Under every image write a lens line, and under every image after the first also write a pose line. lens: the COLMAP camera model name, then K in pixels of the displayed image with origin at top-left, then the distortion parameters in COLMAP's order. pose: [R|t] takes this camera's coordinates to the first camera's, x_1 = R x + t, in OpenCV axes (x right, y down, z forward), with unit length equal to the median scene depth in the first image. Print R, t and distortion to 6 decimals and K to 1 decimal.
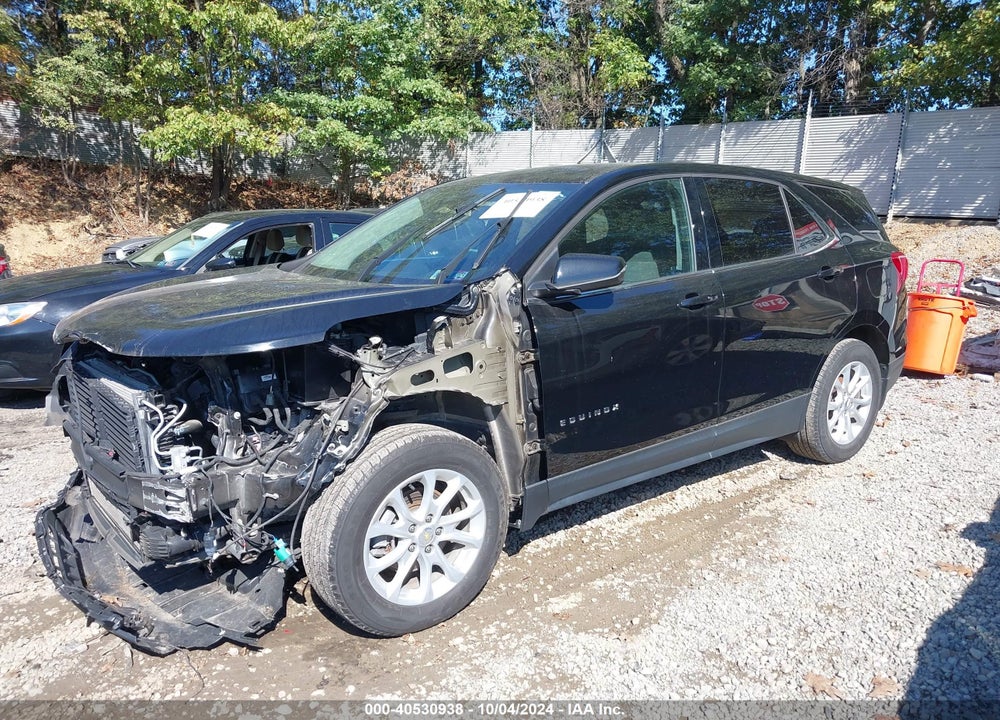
lens RADIAL K [[814.6, 0, 498.5], [0, 814.6, 356.1], [0, 0, 1]] dist [0.018765, -0.028279]
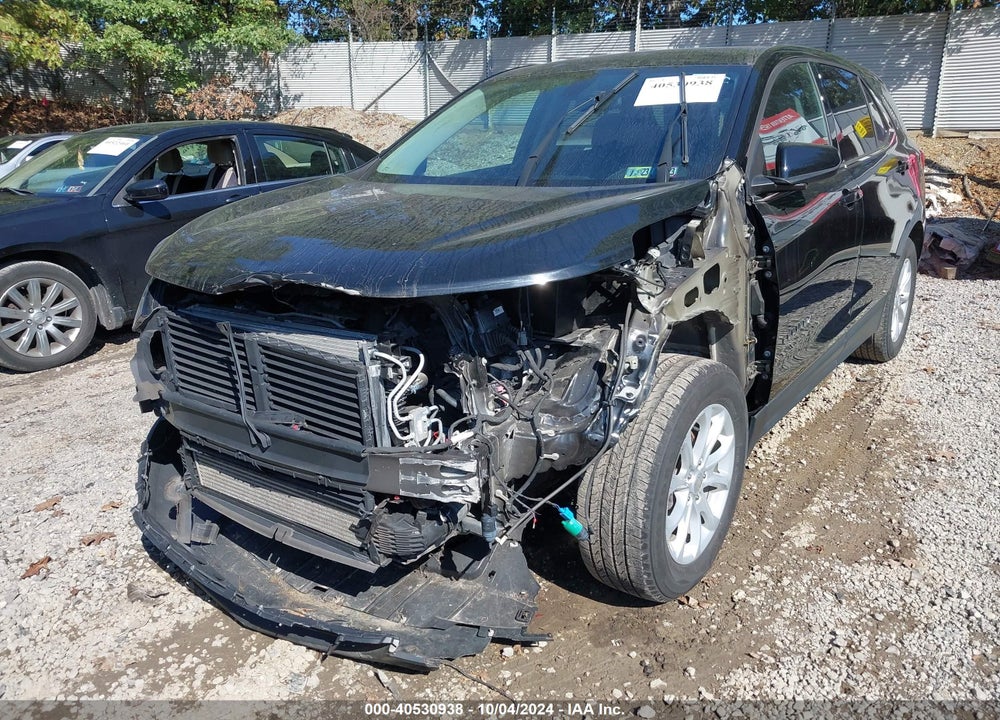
lens RADIAL K [[814.6, 0, 499.5], [0, 814.6, 362.5], [0, 0, 1]] dist [0.018765, -0.028279]
pose [[0.965450, -0.086948, 0.245655, -0.361990], [0.062486, 0.992434, 0.105690, -0.005049], [-0.252986, -0.086688, 0.963578, 0.180509]]
